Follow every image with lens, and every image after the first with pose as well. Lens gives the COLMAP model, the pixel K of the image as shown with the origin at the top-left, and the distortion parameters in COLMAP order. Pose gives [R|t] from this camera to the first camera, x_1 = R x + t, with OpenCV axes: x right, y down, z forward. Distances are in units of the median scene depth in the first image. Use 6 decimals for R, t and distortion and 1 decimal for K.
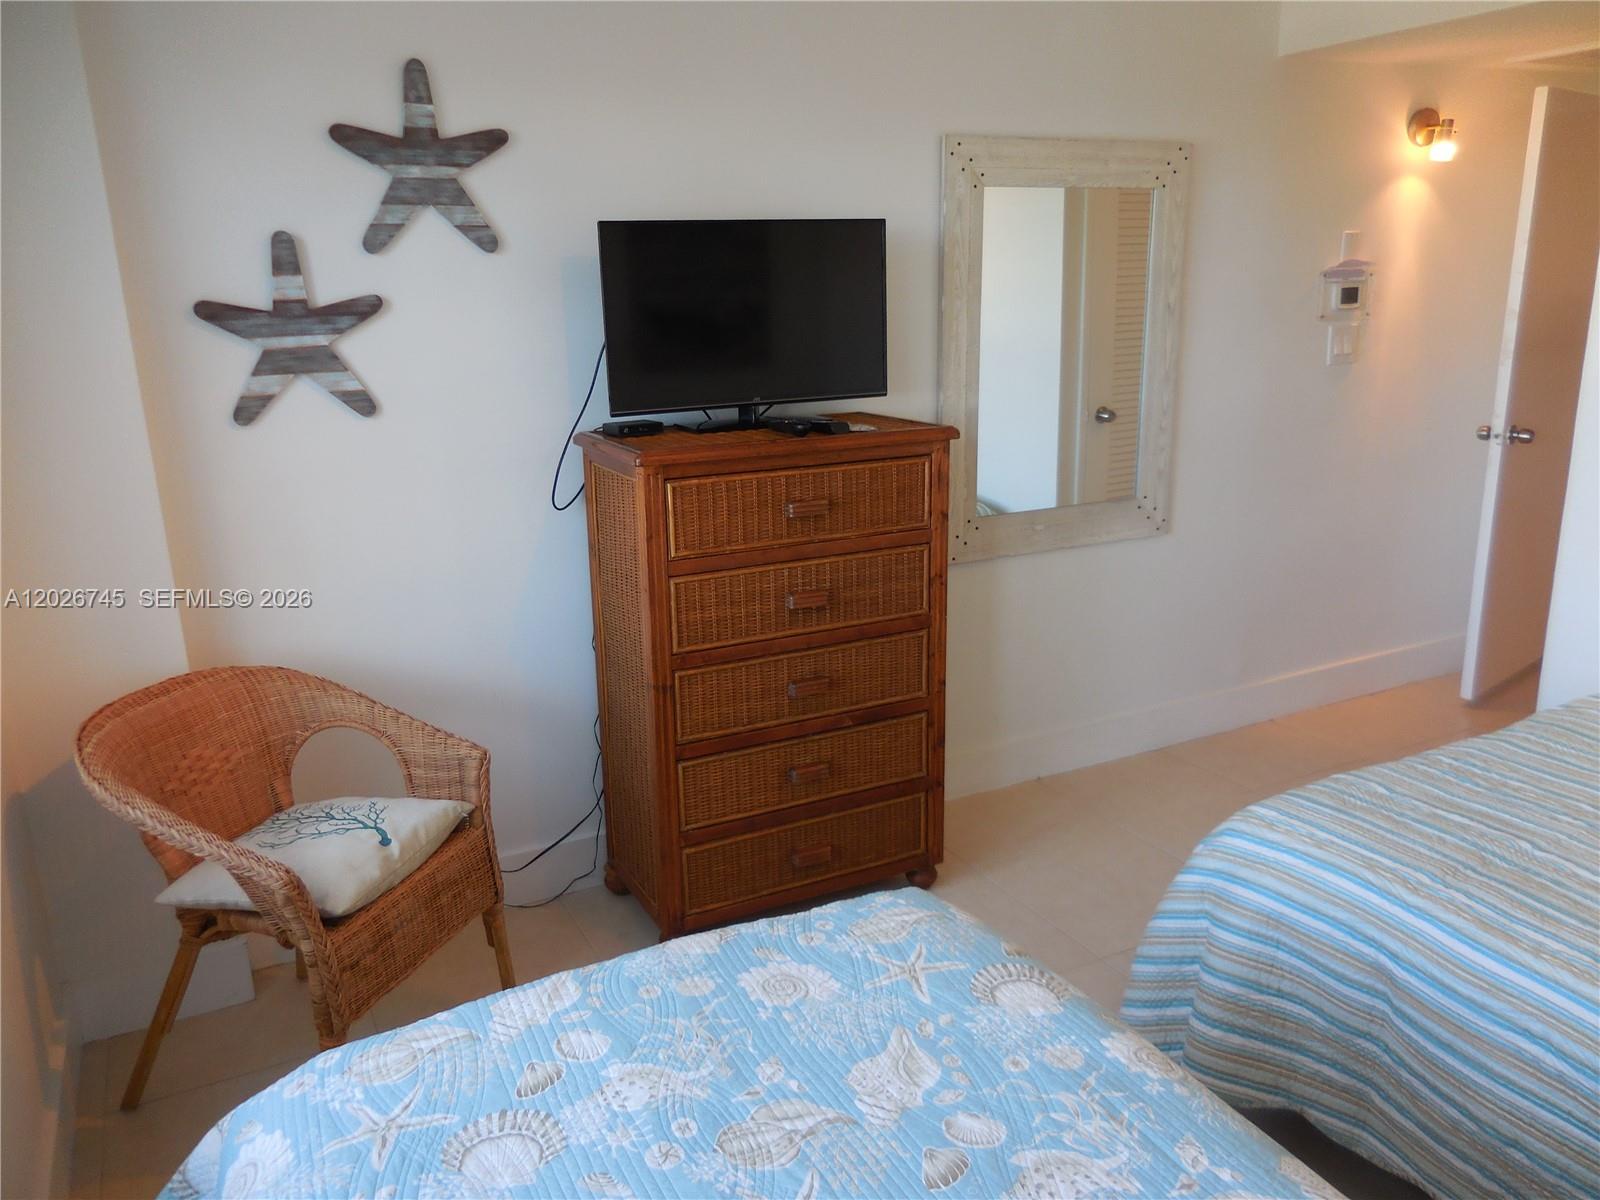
lens RADIAL K [[1232.3, 0, 794.6], [0, 1232.3, 596.0], [0, 0, 1]] dist [0.015640, 0.007782]
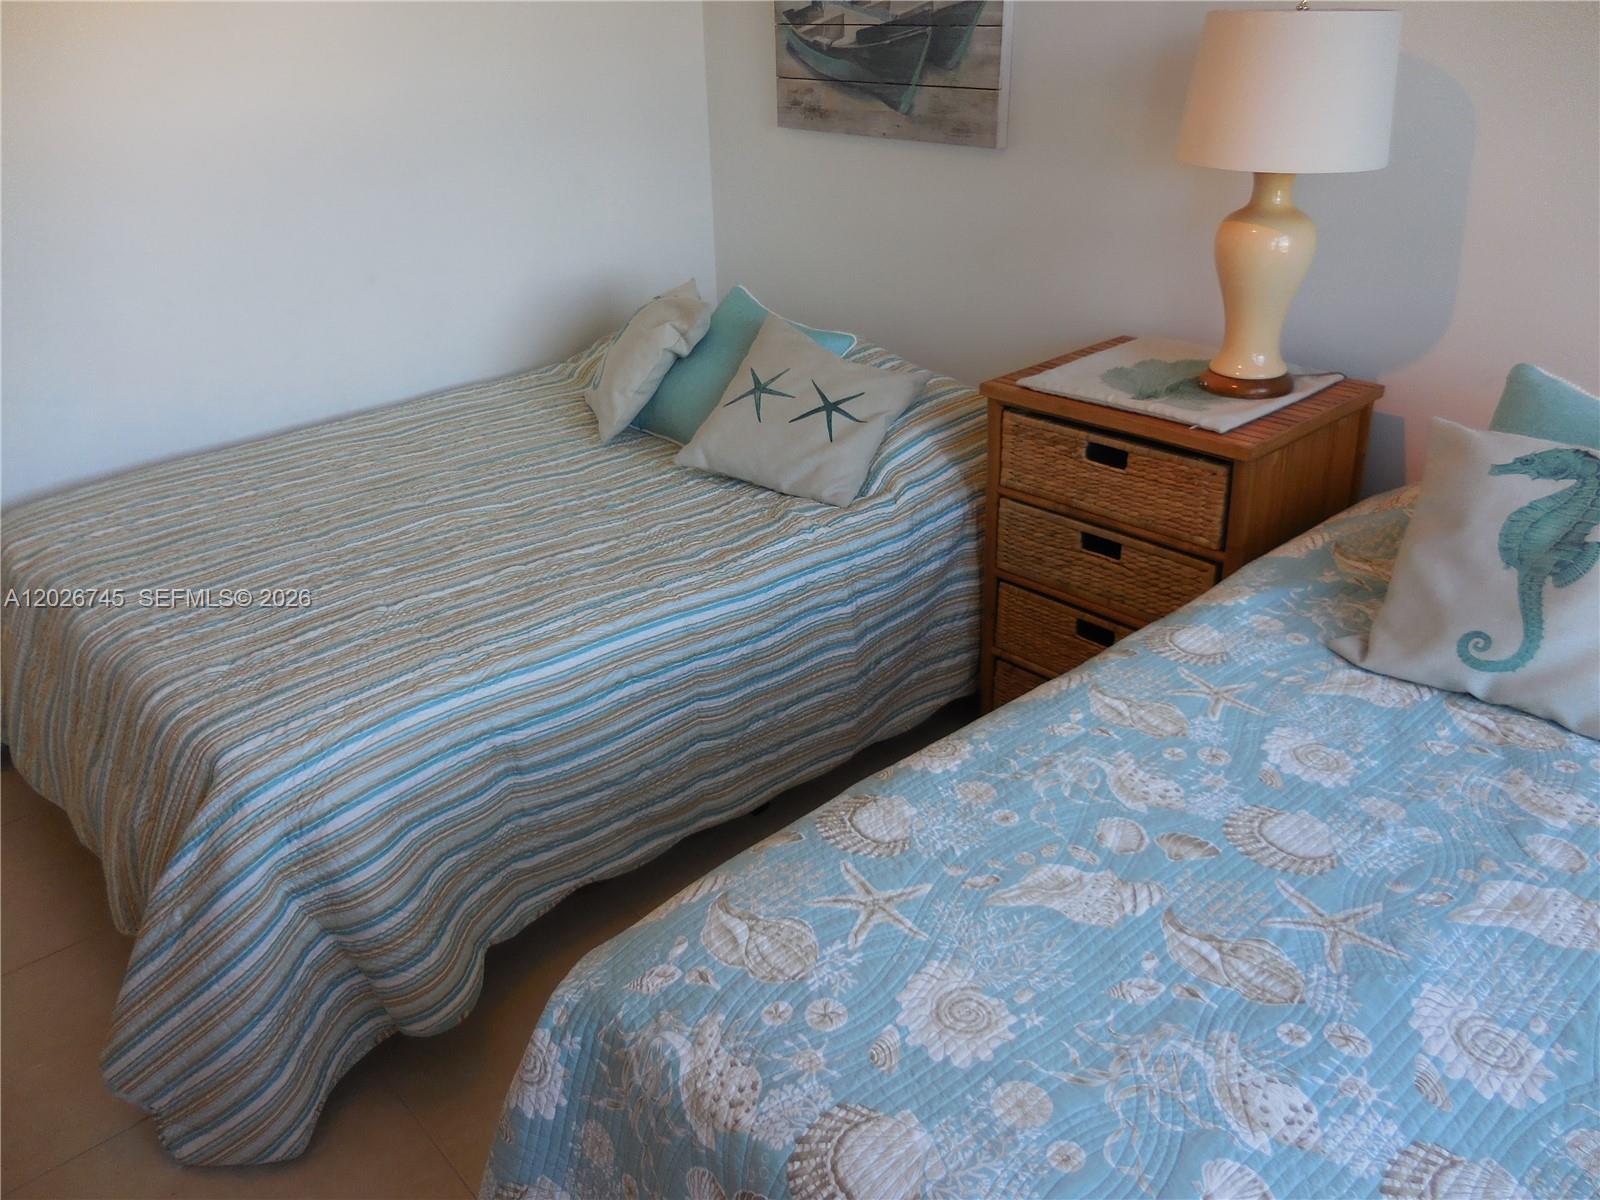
lens RADIAL K [[1232.3, 0, 791.8], [0, 1232.3, 603.2], [0, 0, 1]] dist [0.015640, 0.007782]
pose [[-0.248514, -0.405040, 0.879877, -0.438952], [0.288376, 0.836245, 0.466404, -0.205661], [-0.924706, 0.369643, -0.091015, 0.915884]]
